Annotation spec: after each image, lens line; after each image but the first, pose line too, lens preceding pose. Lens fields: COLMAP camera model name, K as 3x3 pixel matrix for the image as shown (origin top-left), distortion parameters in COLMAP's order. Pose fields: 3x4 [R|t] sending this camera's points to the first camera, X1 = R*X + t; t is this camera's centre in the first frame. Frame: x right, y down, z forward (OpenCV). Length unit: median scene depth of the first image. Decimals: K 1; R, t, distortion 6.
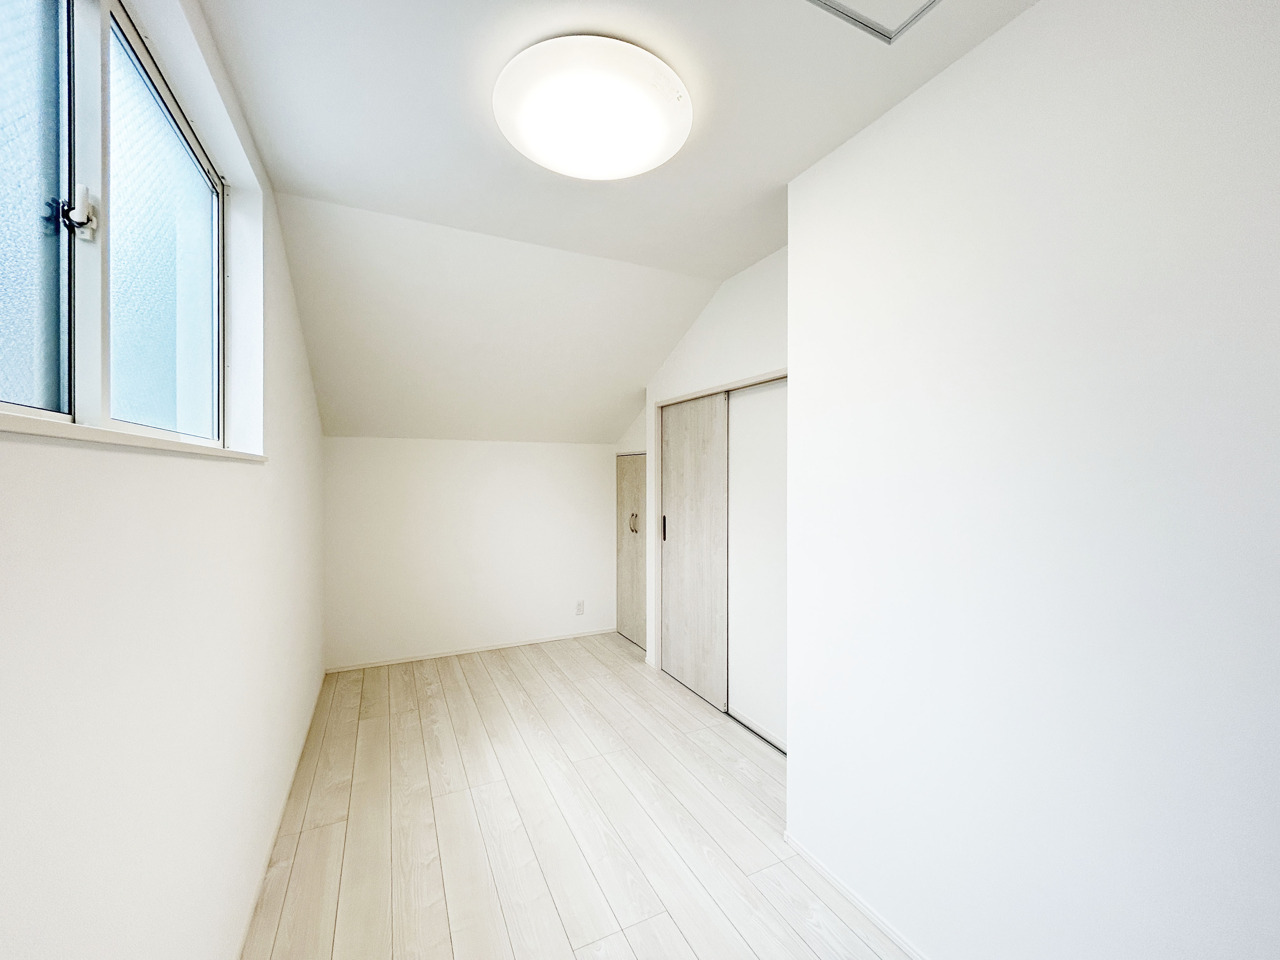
lens RADIAL K [[513.0, 0, 640.0], [0, 513.0, 480.0], [0, 0, 1]] dist [-0.001135, 0.000417]
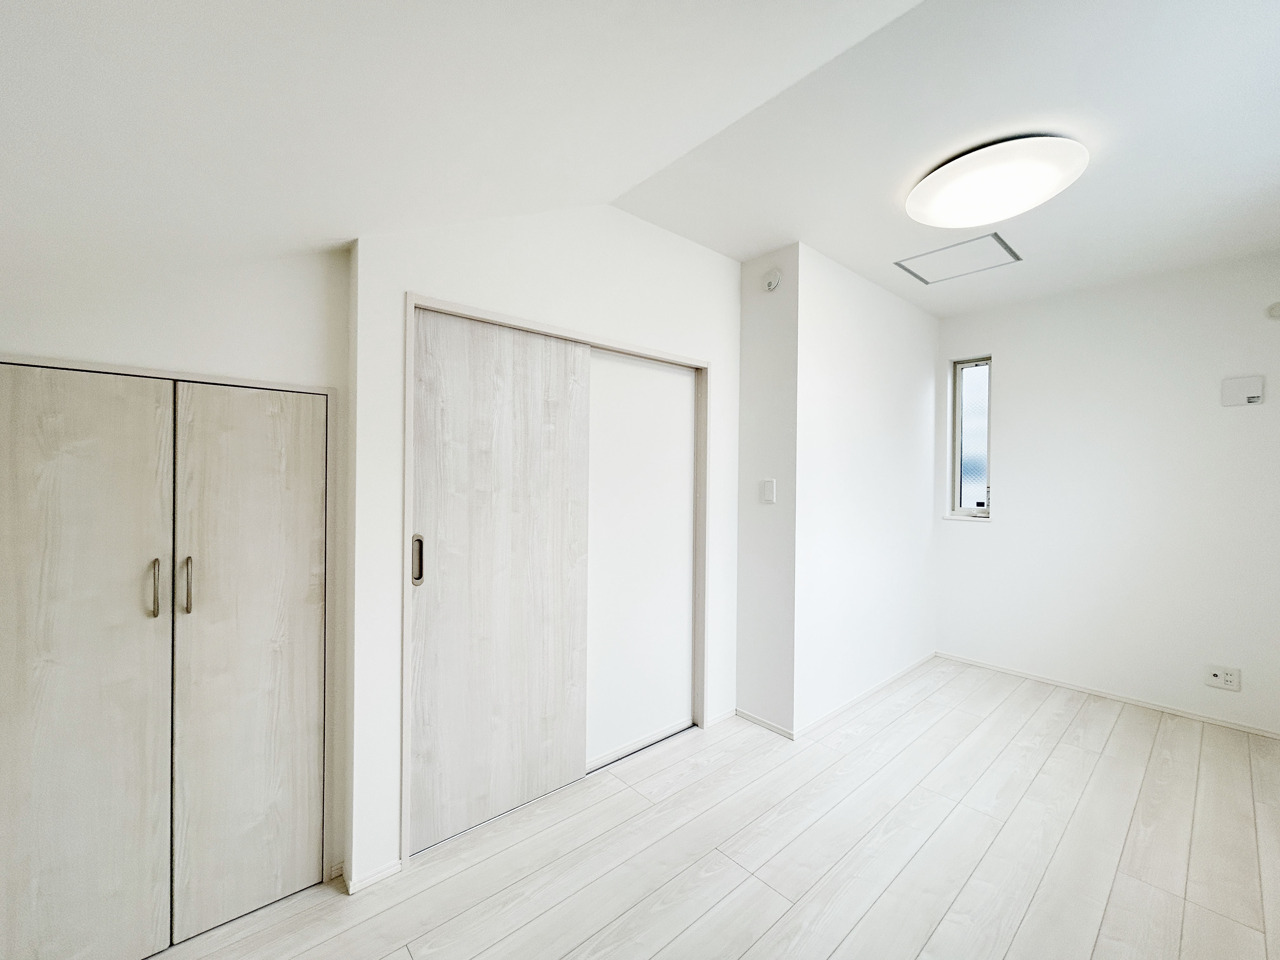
lens RADIAL K [[513.0, 0, 640.0], [0, 513.0, 480.0], [0, 0, 1]] dist [-0.001135, 0.000417]
pose [[-0.261207, -0.008100, 0.965249, -0.522939], [-0.008184, 0.999947, 0.006176, 0.016273], [-0.965248, -0.006287, -0.261260, 1.022052]]
